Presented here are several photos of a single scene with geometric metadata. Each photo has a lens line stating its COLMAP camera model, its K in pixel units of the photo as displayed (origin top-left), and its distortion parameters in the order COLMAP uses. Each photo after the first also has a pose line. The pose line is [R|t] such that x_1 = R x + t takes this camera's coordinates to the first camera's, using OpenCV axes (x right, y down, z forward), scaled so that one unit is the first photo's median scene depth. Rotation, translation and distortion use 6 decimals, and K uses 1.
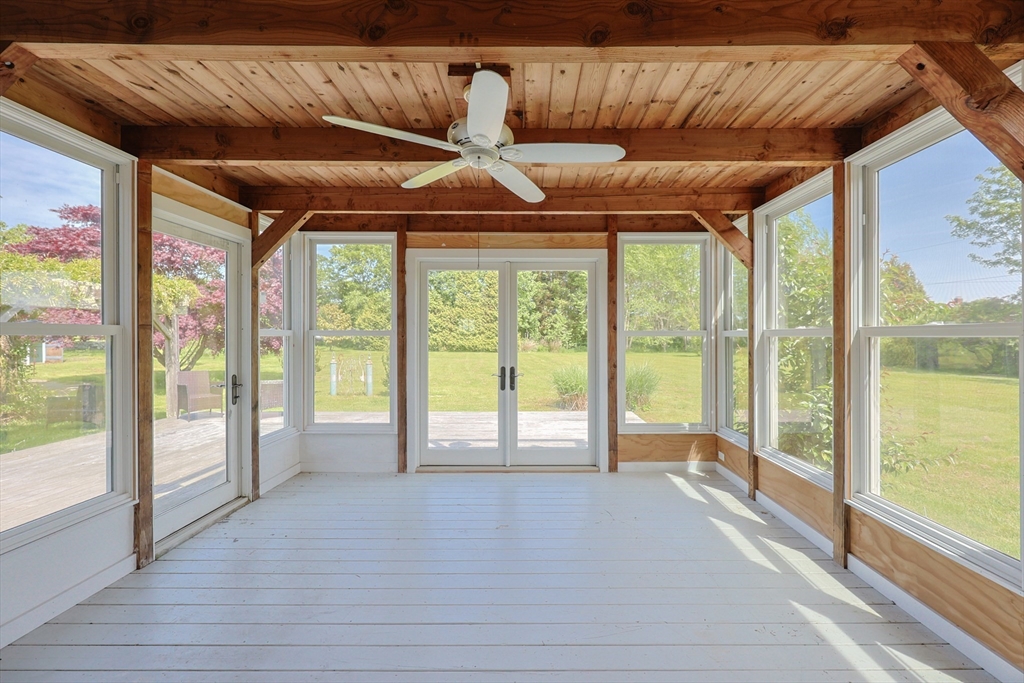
lens RADIAL K [[435.7, 0, 529.6], [0, 435.7, 336.5], [0, 0, 1]] dist [0.001430, -0.000670]
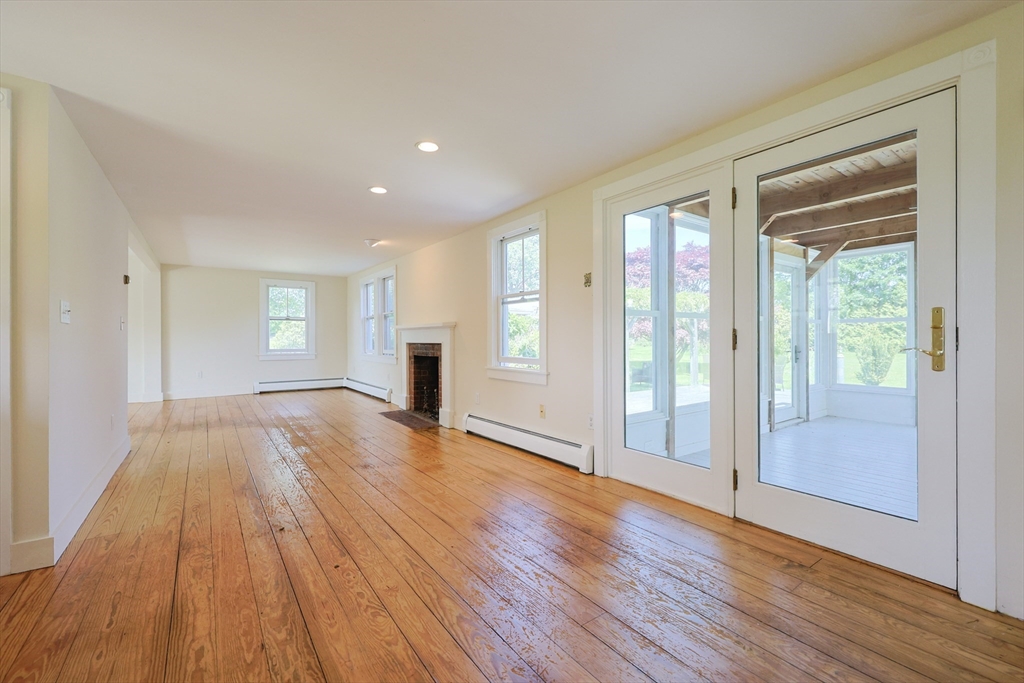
lens RADIAL K [[435.7, 0, 526.5], [0, 435.7, 341.6], [0, 0, 1]] dist [0.001430, -0.000670]
pose [[0.603699, 0.005185, -0.797195, 0.037828], [0.000744, 0.999975, 0.007068, 0.048790], [0.797212, -0.004860, 0.603680, -0.712059]]
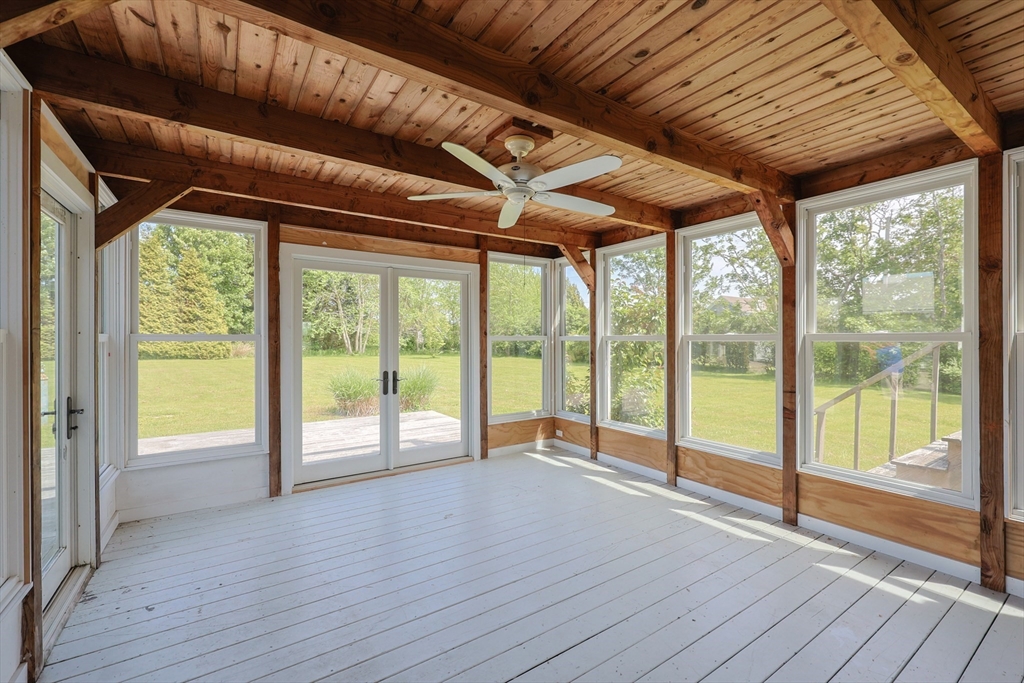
lens RADIAL K [[435.7, 0, 513.1], [0, 435.7, 337.2], [0, 0, 1]] dist [0.001430, -0.000670]
pose [[0.831603, 0.000390, 0.555371, -0.383281], [0.001791, 0.999993, -0.003385, -0.005291], [-0.555368, 0.003810, 0.831596, 0.001453]]
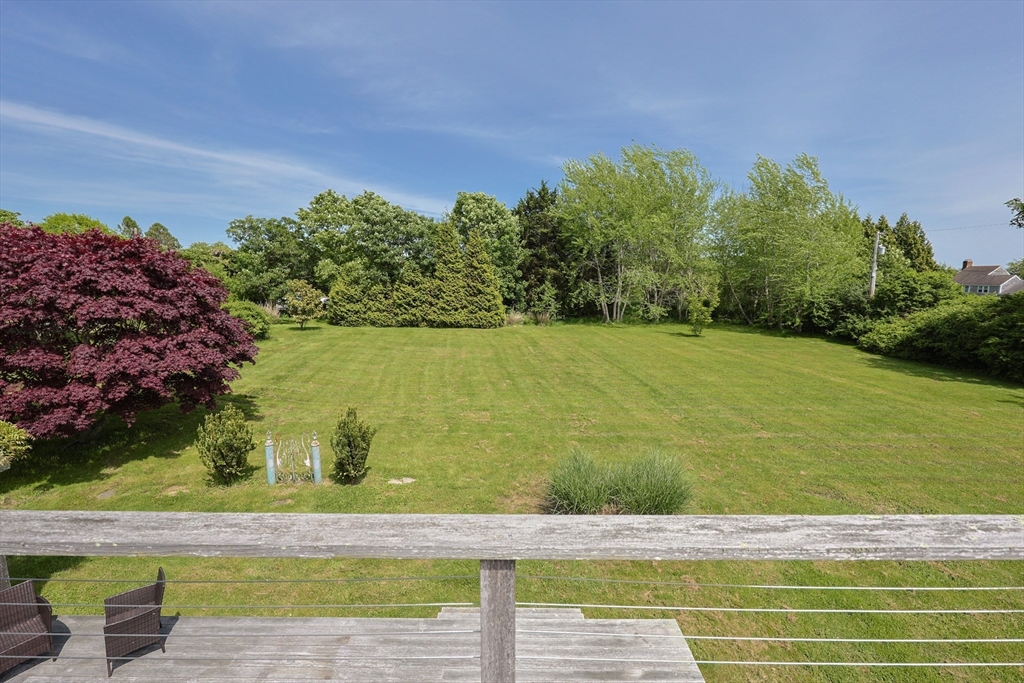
lens RADIAL K [[435.7, 0, 515.1], [0, 435.7, 343.2], [0, 0, 1]] dist [0.001430, -0.000670]
pose [[0.999999, 0.000920, 0.001226, -0.019533], [-0.001080, 0.990466, 0.137750, -0.596261], [-0.001088, -0.137751, 0.990466, 0.640360]]
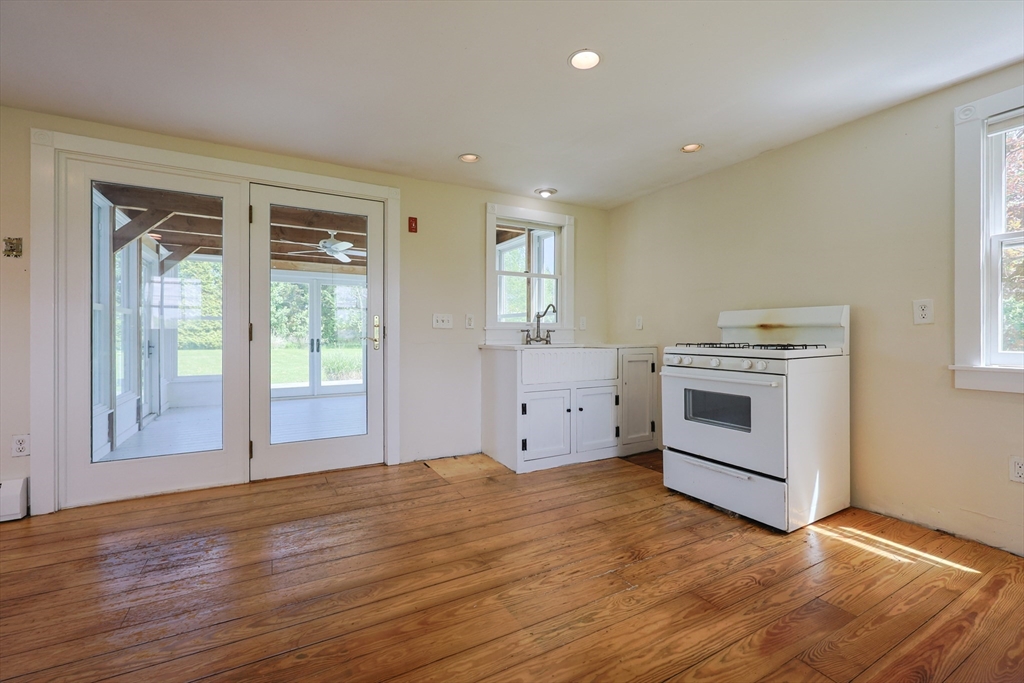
lens RADIAL K [[435.7, 0, 510.3], [0, 435.7, 332.8], [0, 0, 1]] dist [0.001430, -0.000670]
pose [[0.871409, 0.000412, 0.490557, -0.232685], [0.001788, 0.999990, -0.004016, 0.054980], [-0.490554, 0.004377, 0.871400, -0.945432]]
